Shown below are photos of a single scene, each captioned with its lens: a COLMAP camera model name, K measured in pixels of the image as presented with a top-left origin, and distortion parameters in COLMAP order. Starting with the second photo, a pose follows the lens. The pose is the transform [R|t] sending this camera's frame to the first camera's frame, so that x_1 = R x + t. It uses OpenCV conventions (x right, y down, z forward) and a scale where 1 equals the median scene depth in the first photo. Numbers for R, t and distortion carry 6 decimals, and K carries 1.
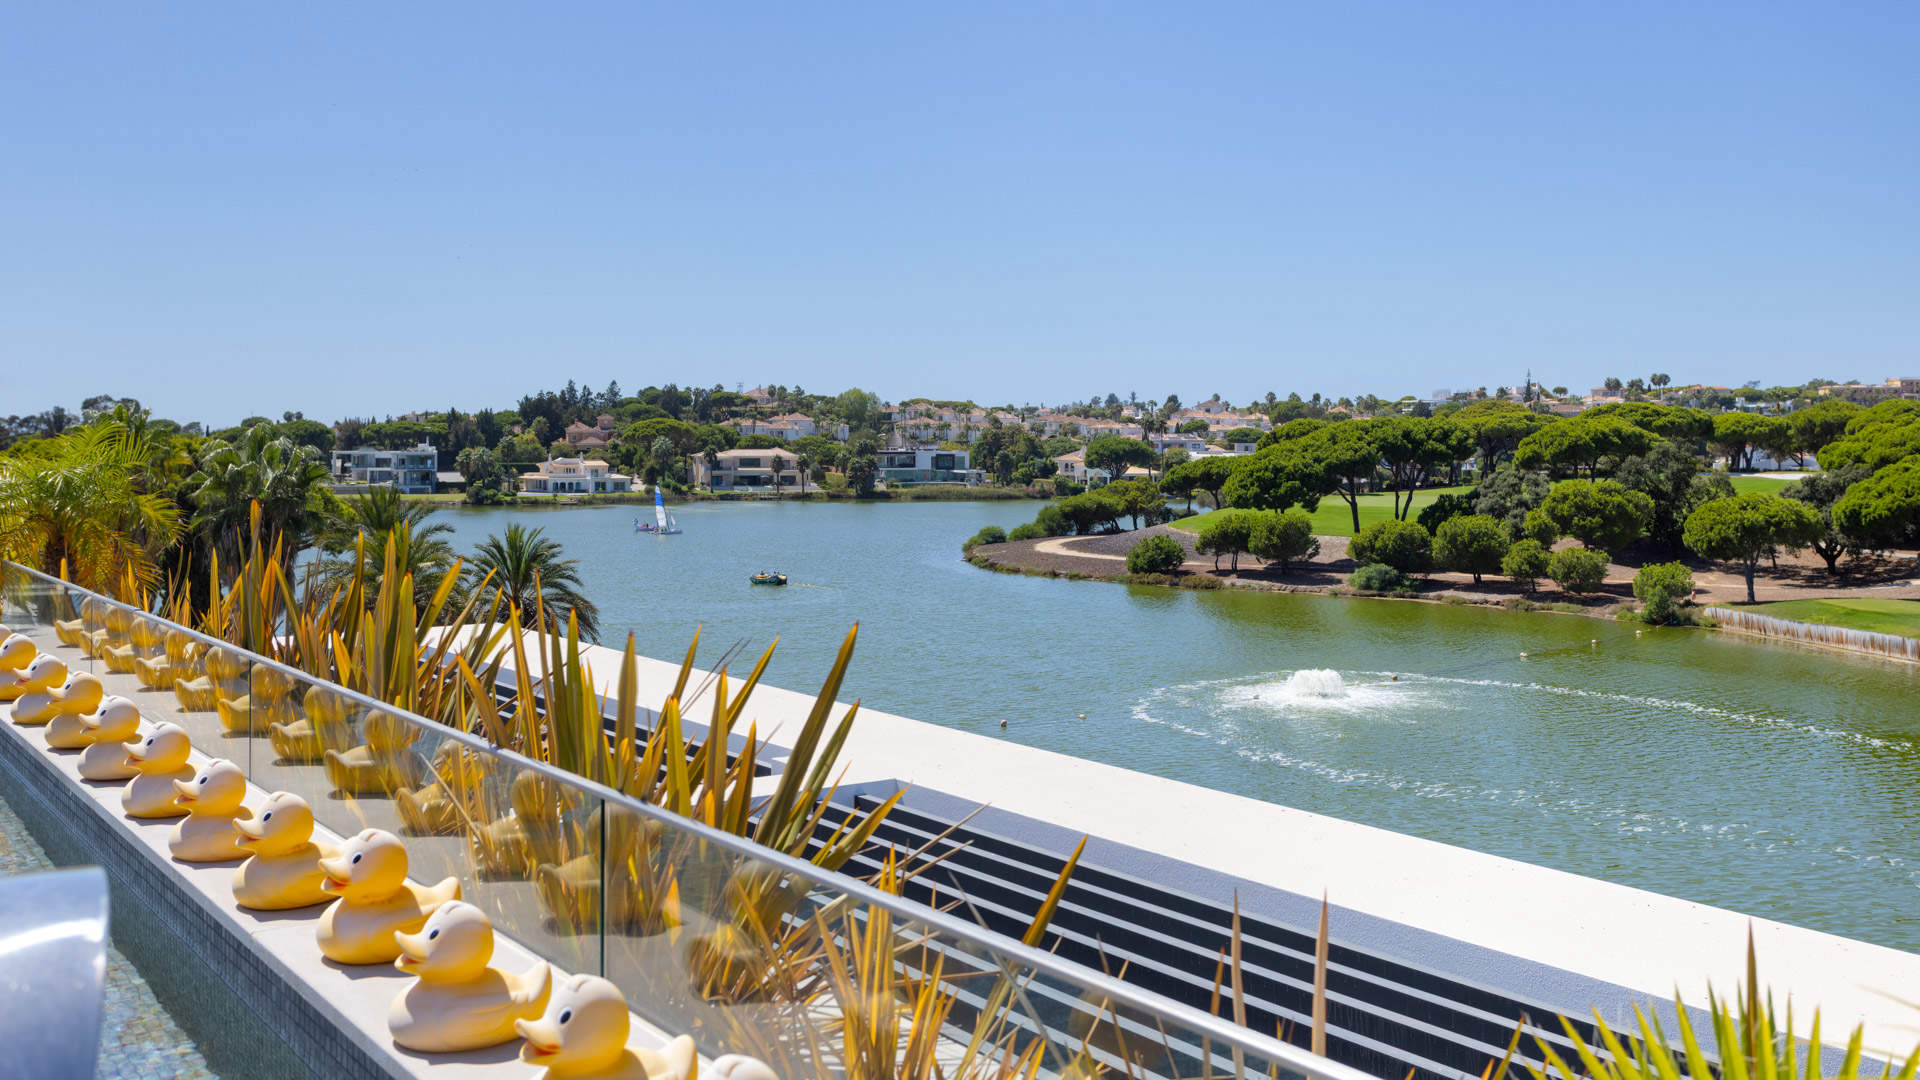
lens RADIAL K [[1885.7, 0, 976.3], [0, 1885.7, 401.8], [0, 0, 1]] dist [0.005961, 0.000000]
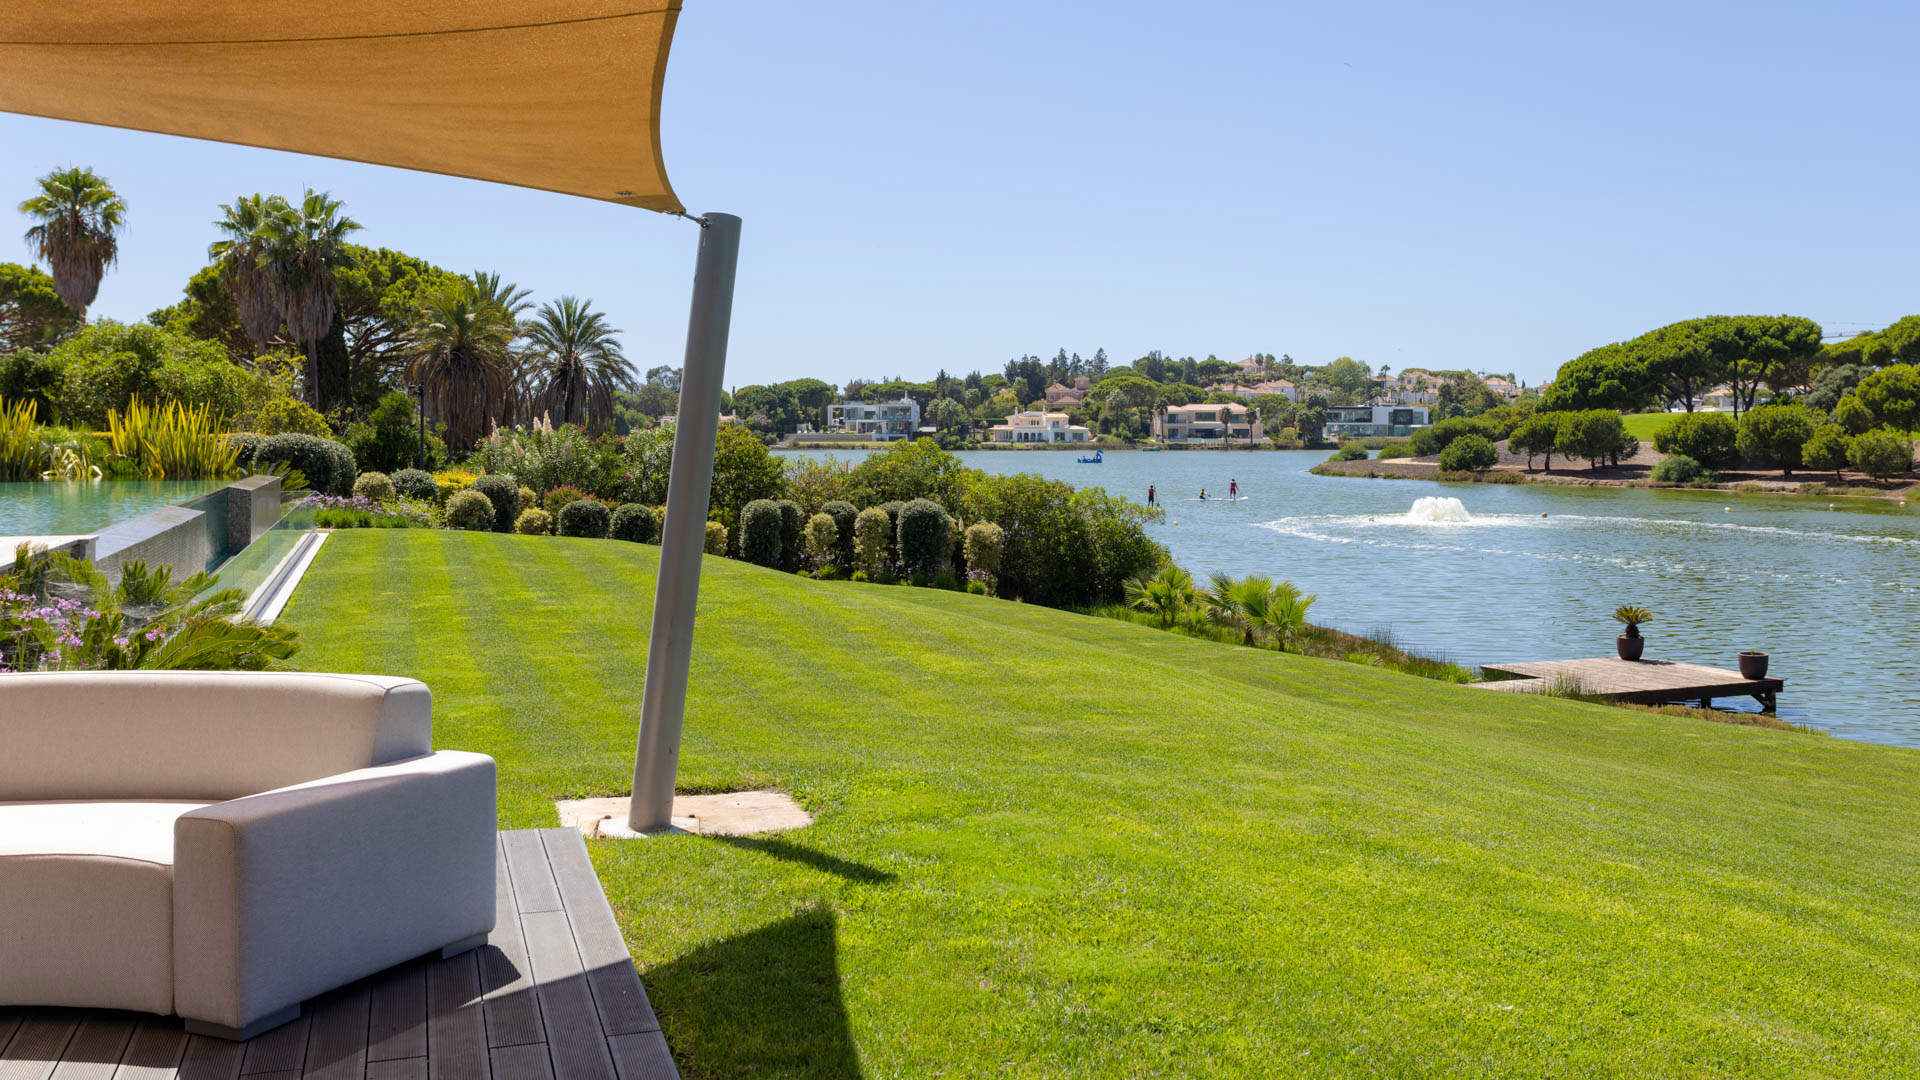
lens RADIAL K [[1845.9, 0, 976.6], [0, 1845.9, 477.4], [0, 0, 1]] dist [0.058220, 0.000000]
pose [[0.951048, 0.005990, -0.308986, 0.124999], [0.005676, 0.999305, 0.036843, 0.044934], [0.308992, -0.036793, 0.950353, -0.025108]]
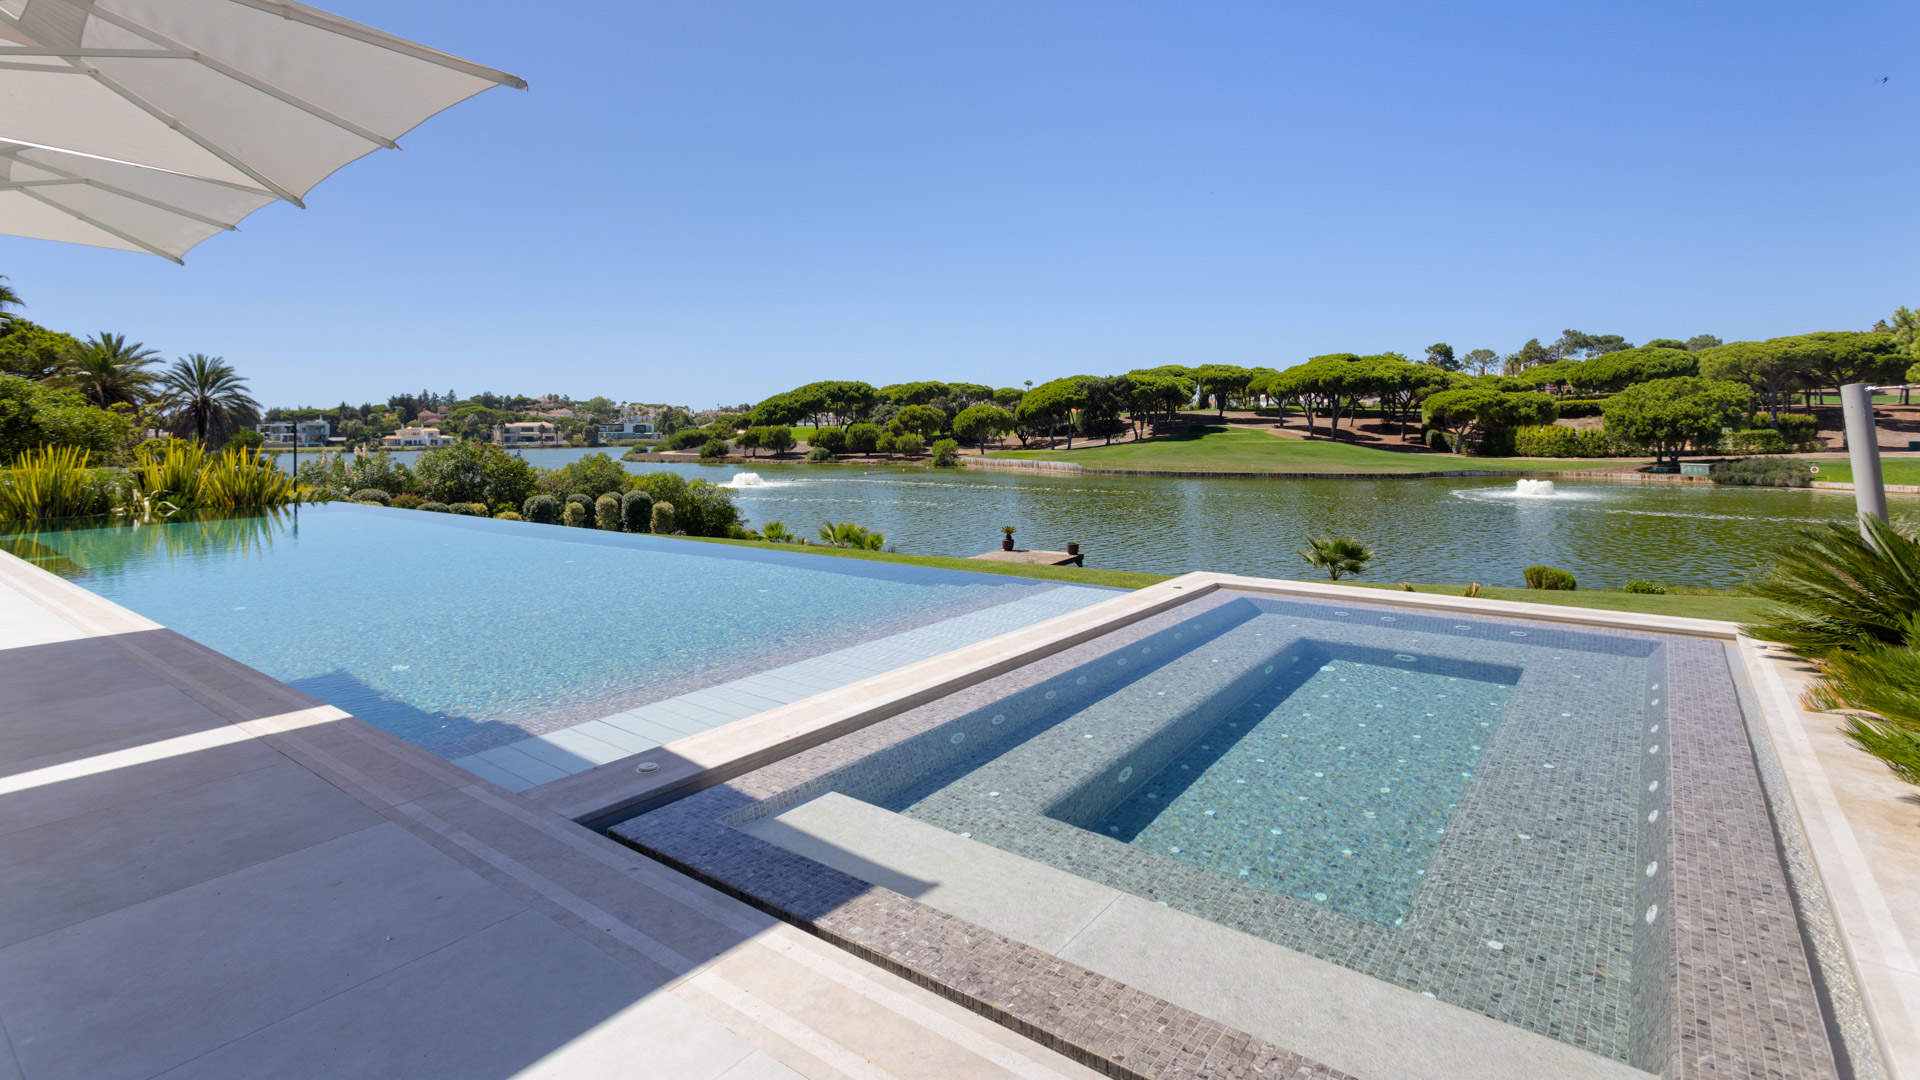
lens RADIAL K [[922.5, 0, 984.5], [0, 922.5, 411.5], [0, 0, 1]] dist [0.001835, 0.007542]
pose [[0.953988, -0.006934, 0.299763, 0.062009], [0.009572, 0.999927, -0.007331, 0.042057], [-0.299691, 0.009863, 0.953985, -0.013105]]
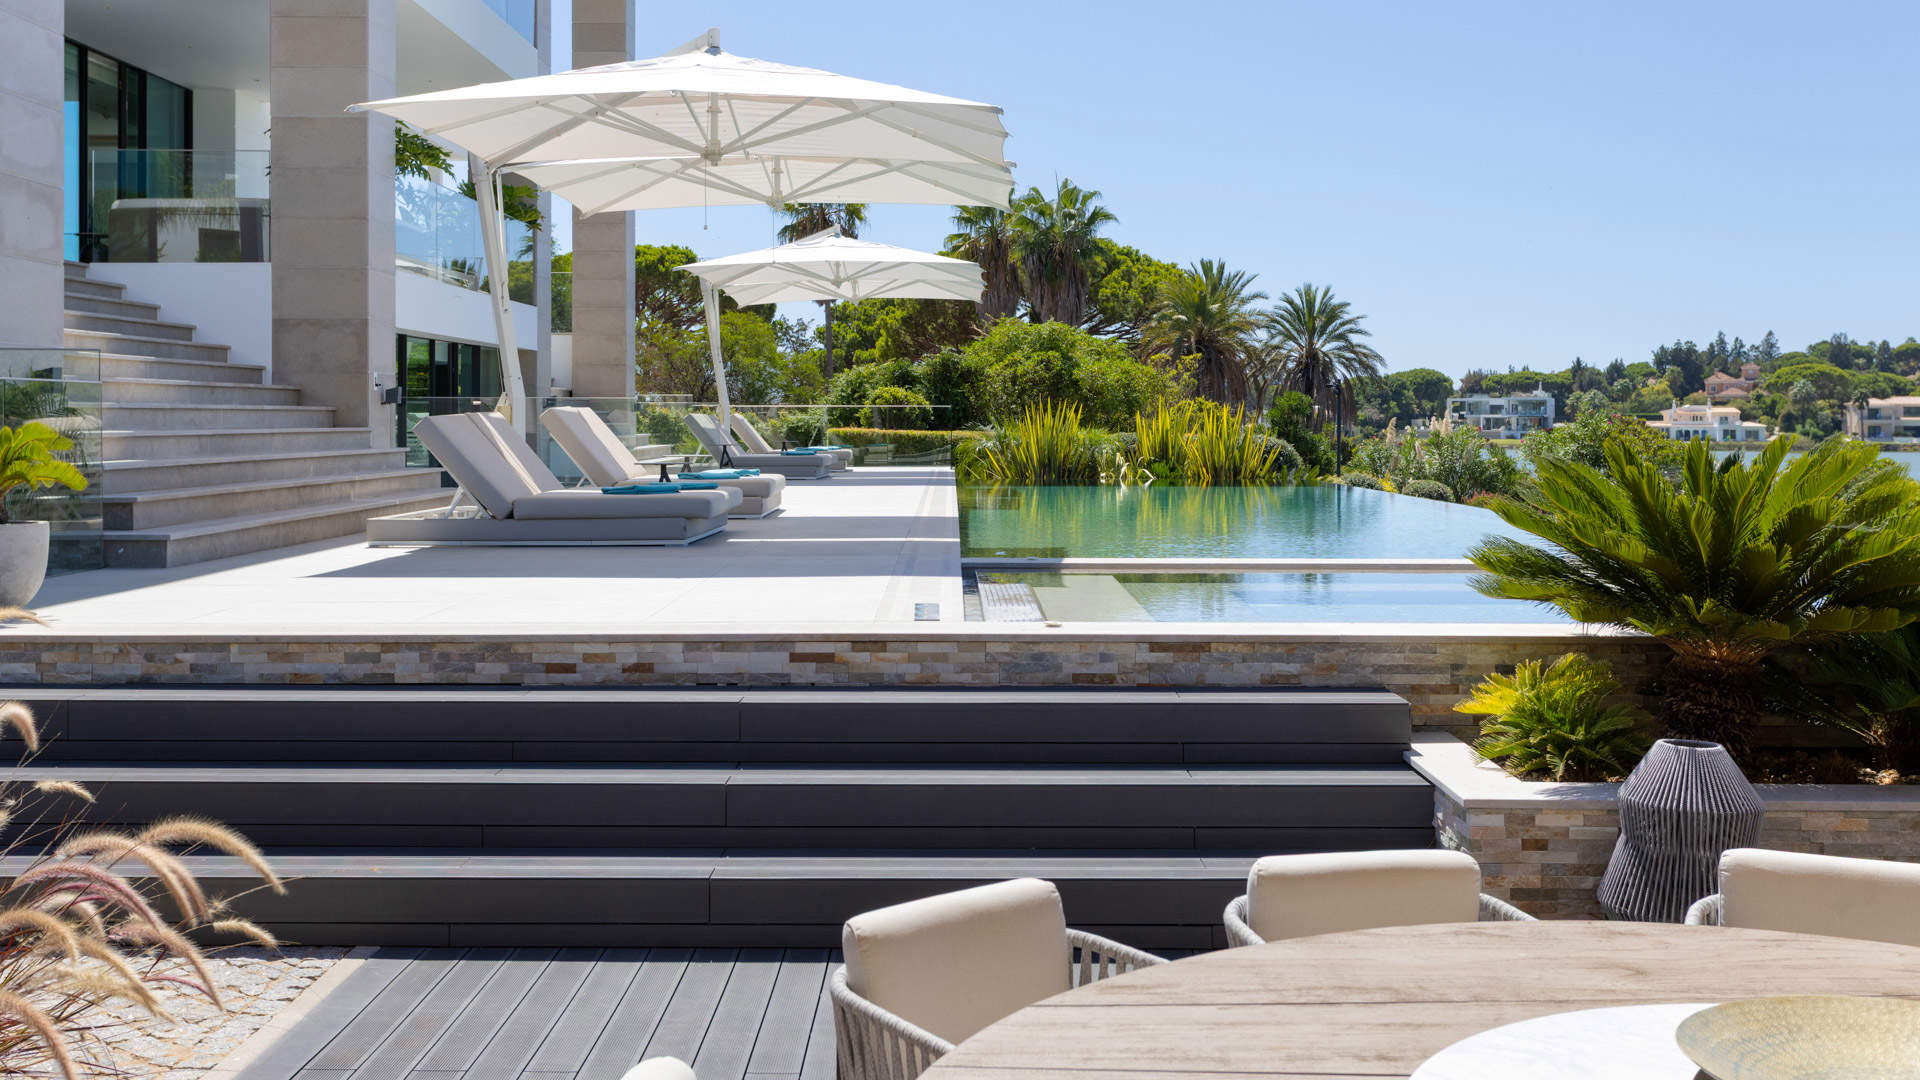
lens RADIAL K [[2015.9, 0, 947.0], [0, 2015.9, 417.5], [0, 0, 1]] dist [0.040484, 0.000000]
pose [[0.816810, -0.001581, -0.576904, 0.091881], [0.005973, 0.999966, 0.005717, 0.044148], [0.576875, -0.008115, 0.816792, -0.042482]]
